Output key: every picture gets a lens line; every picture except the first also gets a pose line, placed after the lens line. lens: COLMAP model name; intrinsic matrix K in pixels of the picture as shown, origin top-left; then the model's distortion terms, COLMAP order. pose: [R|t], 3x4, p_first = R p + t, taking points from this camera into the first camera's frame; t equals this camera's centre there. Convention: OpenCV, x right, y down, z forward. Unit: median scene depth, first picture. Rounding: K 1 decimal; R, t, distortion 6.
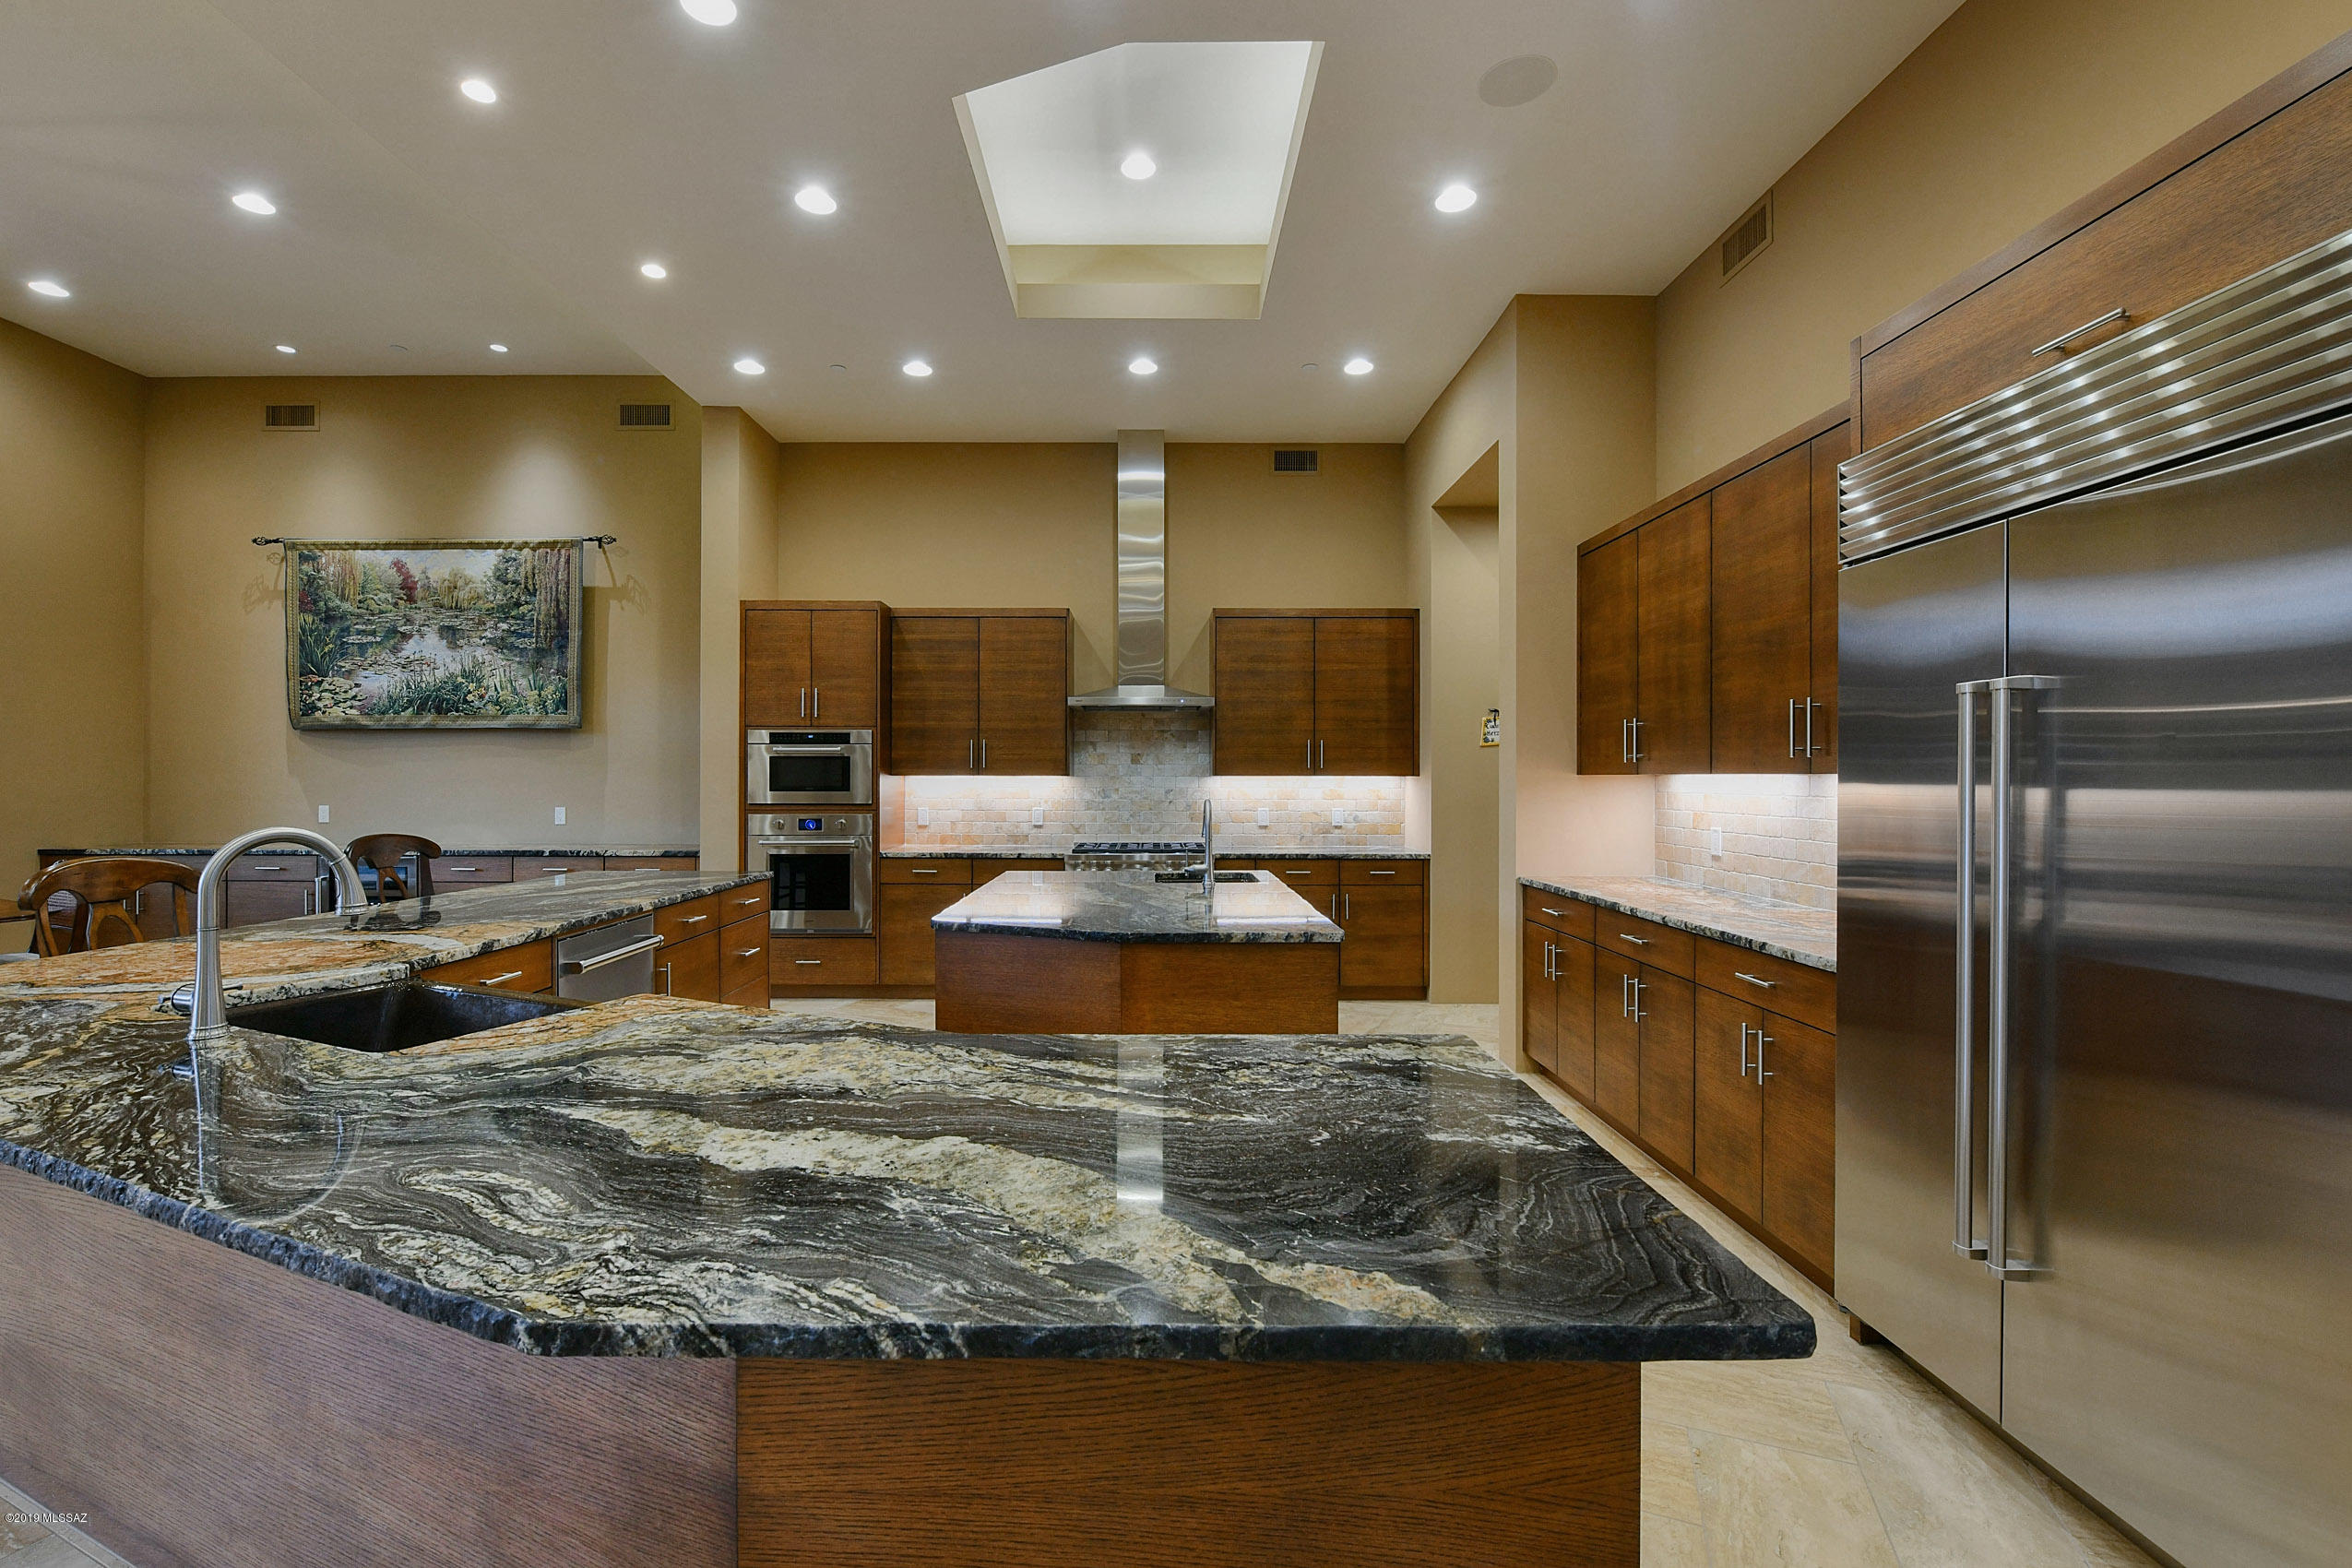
lens RADIAL K [[938.6, 0, 1204.7], [0, 938.6, 777.8], [0, 0, 1]] dist [-0.005705, -0.000440]
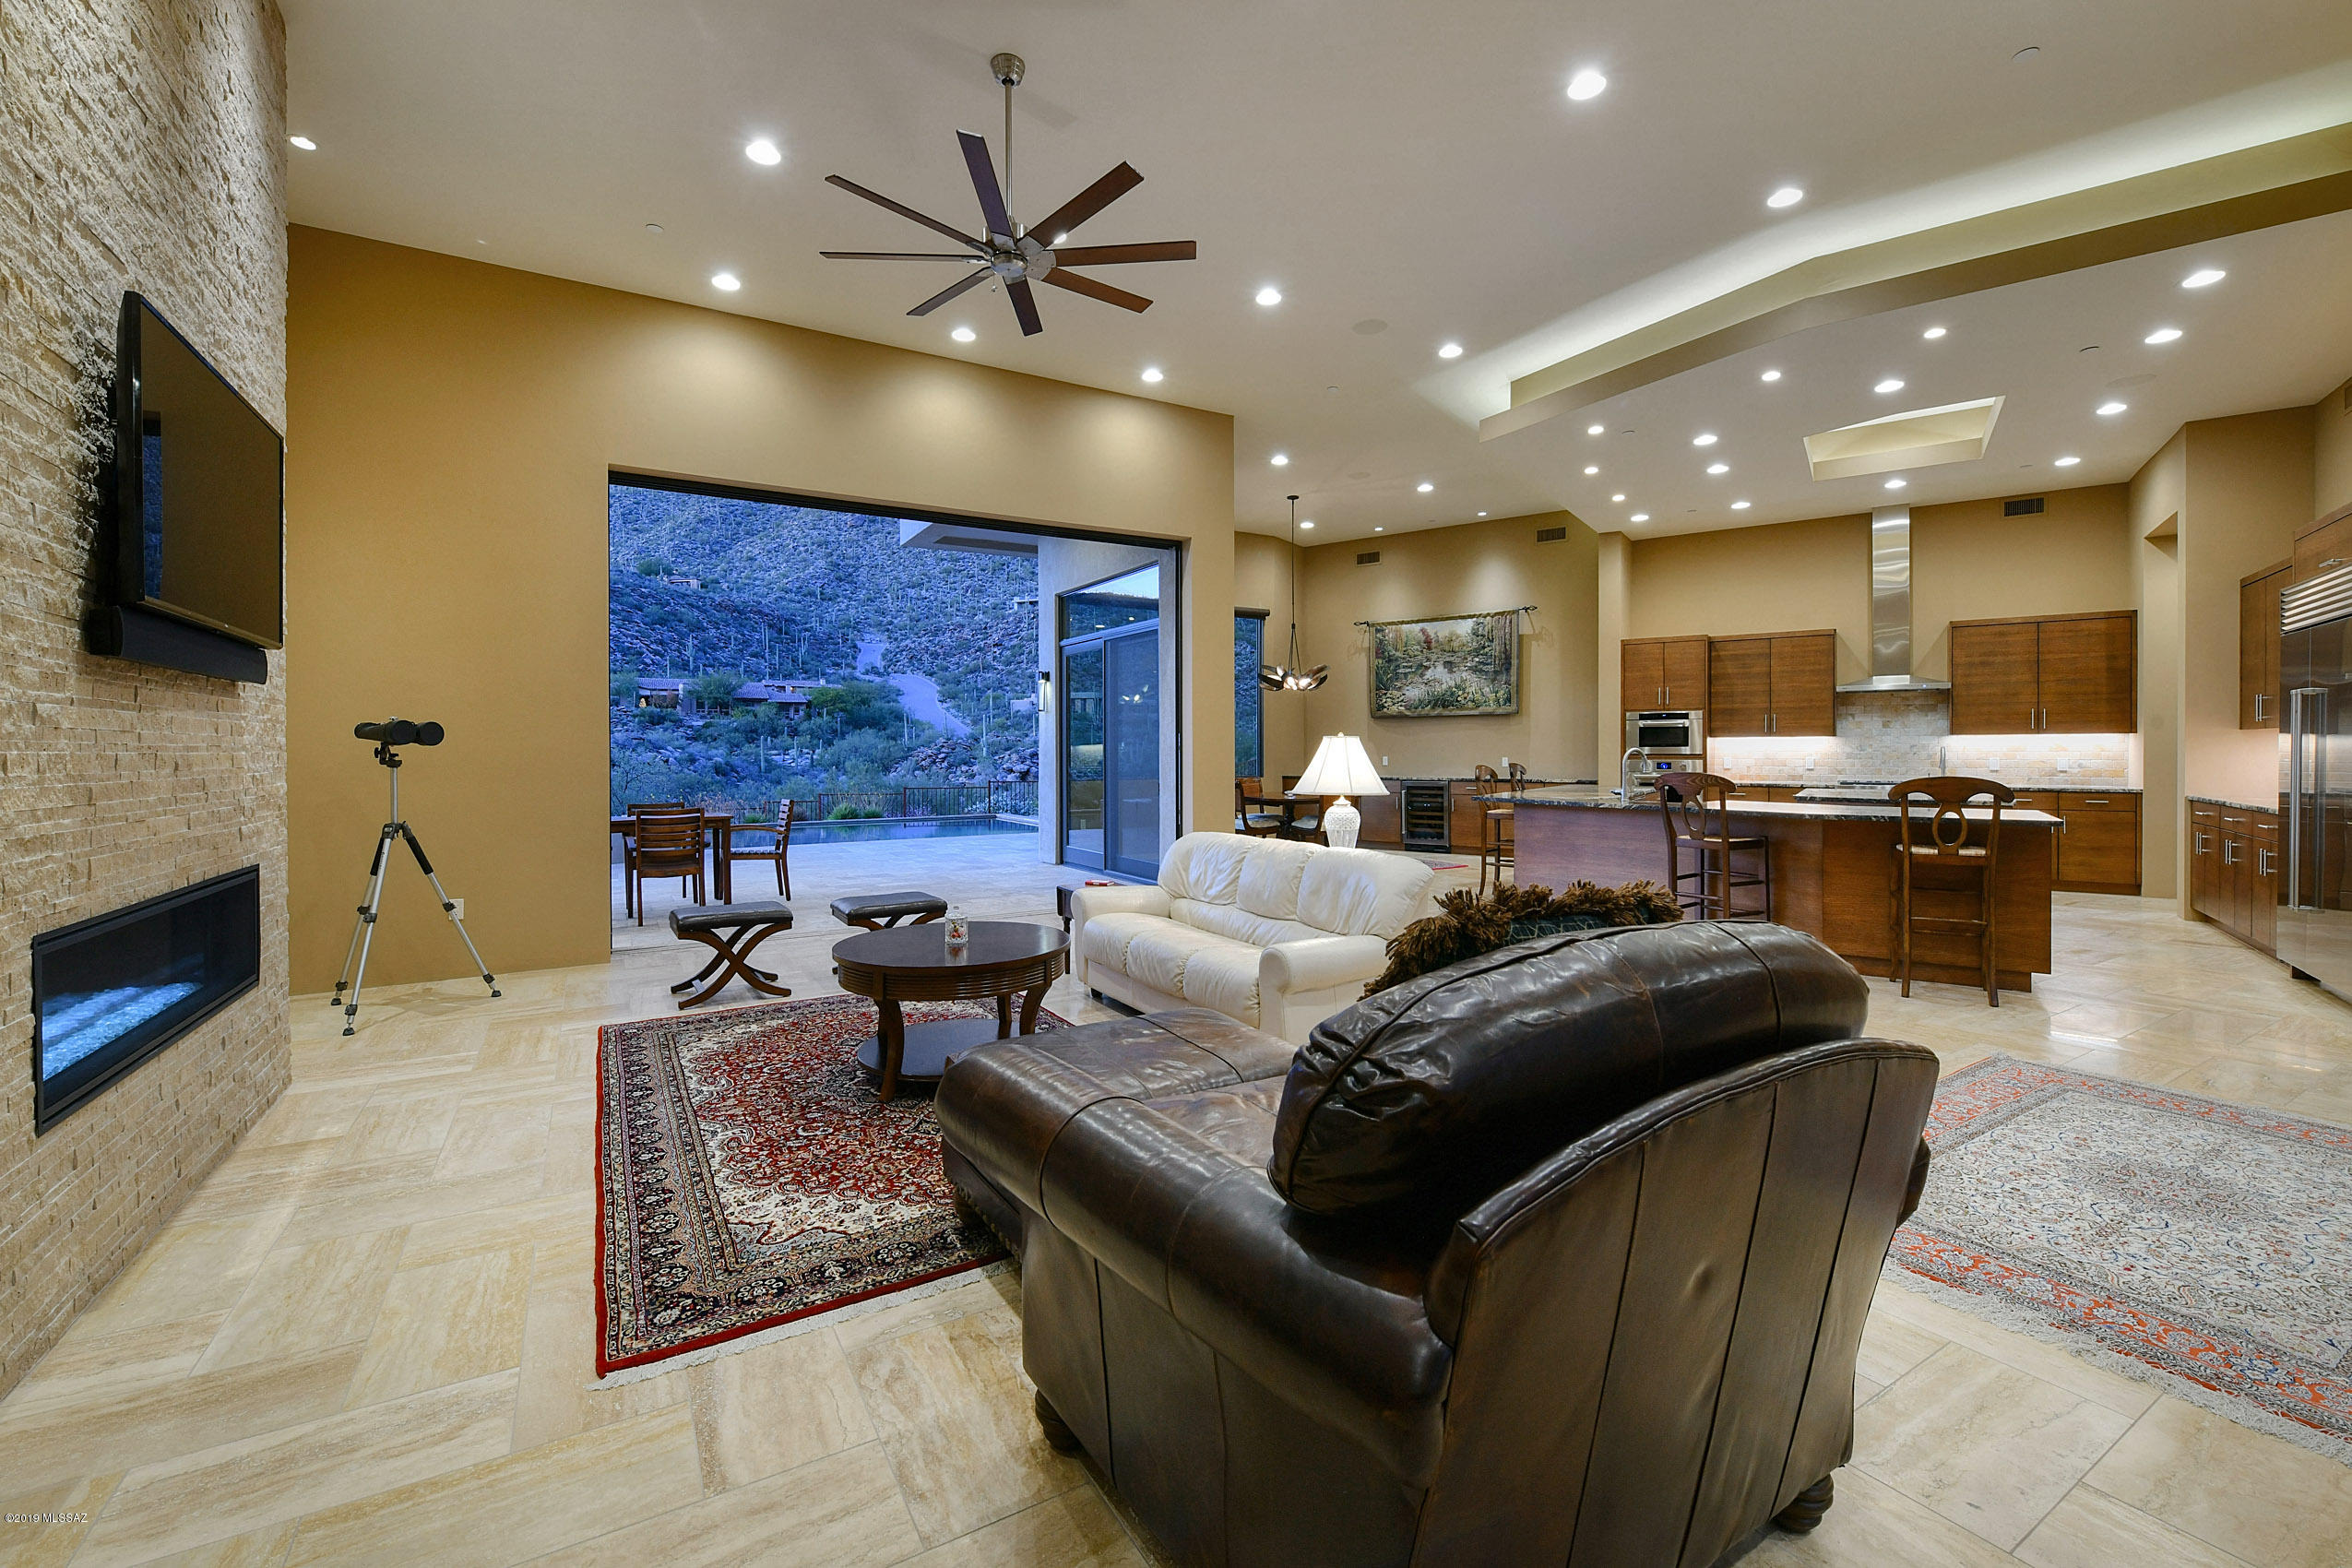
lens RADIAL K [[1013.3, 0, 1206.6], [0, 1013.3, 758.1], [0, 0, 1]] dist [-0.004045, -0.000816]
pose [[0.804014, -0.000369, -0.594610, 0.014013], [0.006052, 0.999953, 0.007564, 0.015148], [0.594579, -0.009680, 0.803979, -0.977584]]
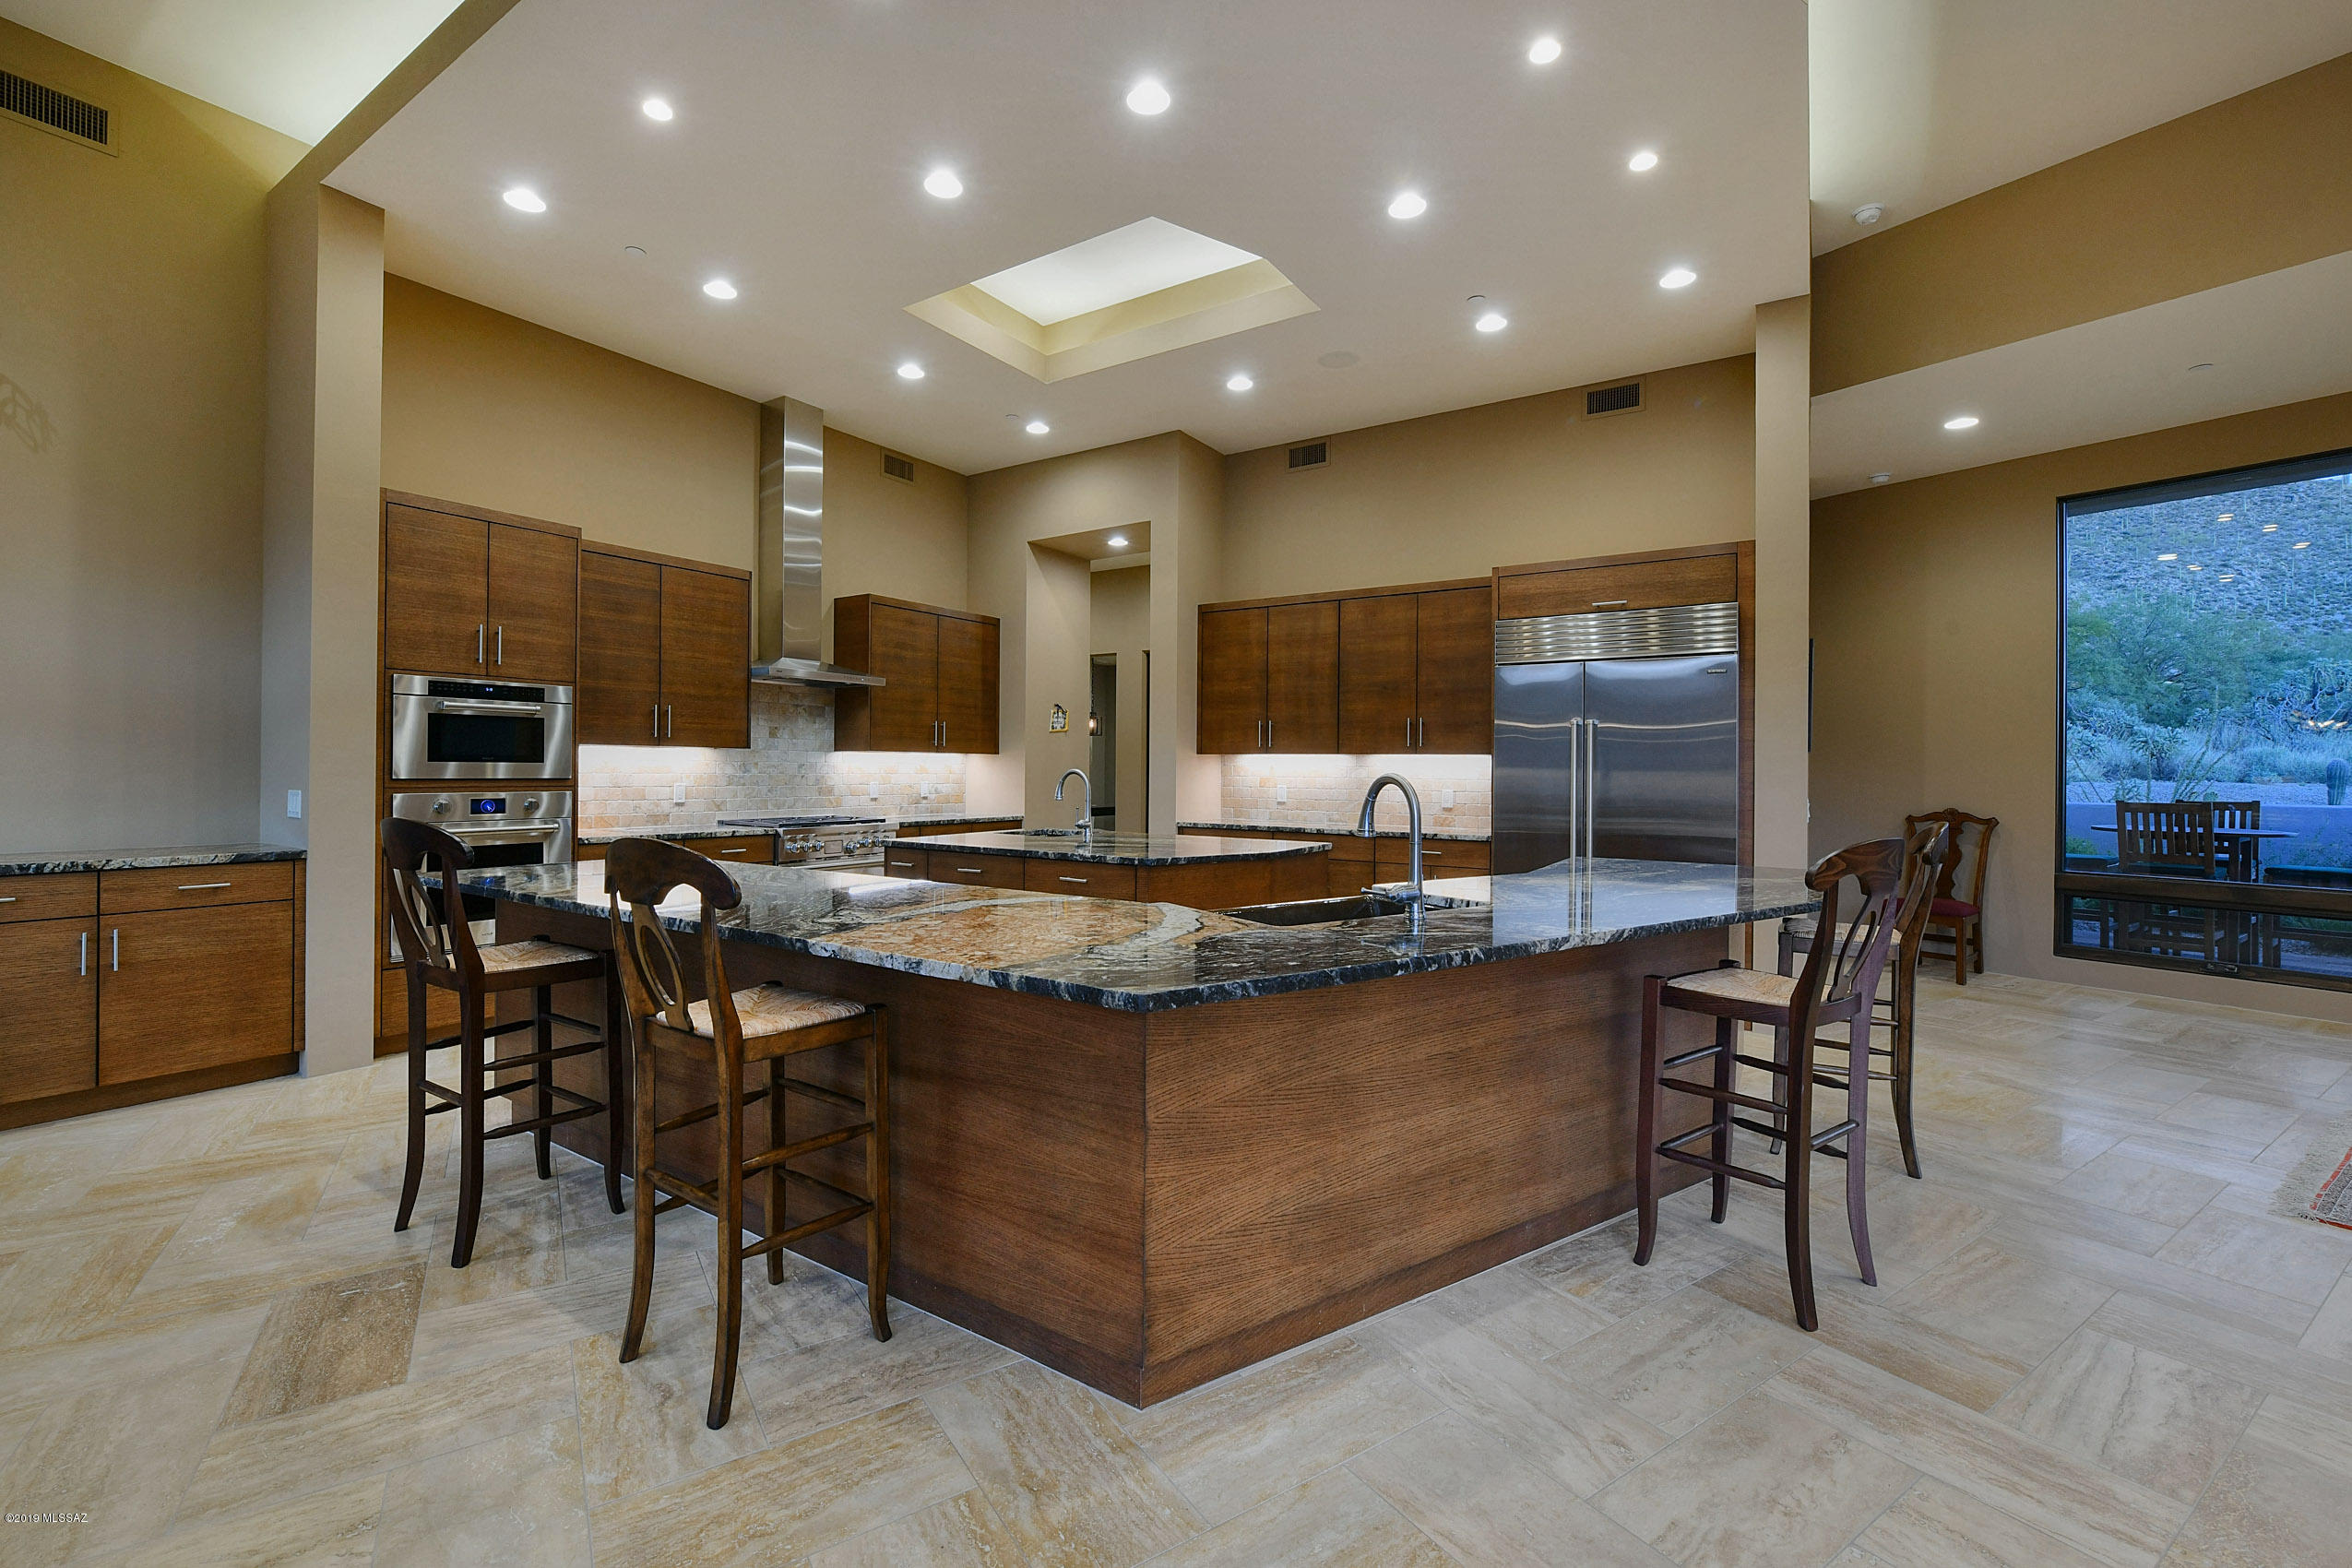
lens RADIAL K [[968.6, 0, 1083.1], [0, 968.6, 763.4], [0, 0, 1]] dist [0.000000, 0.000026]
pose [[0.598826, 0.007346, 0.800846, -0.726373], [-0.006716, 0.999969, -0.004150, 0.014774], [-0.800851, -0.002894, 0.598856, 0.145707]]
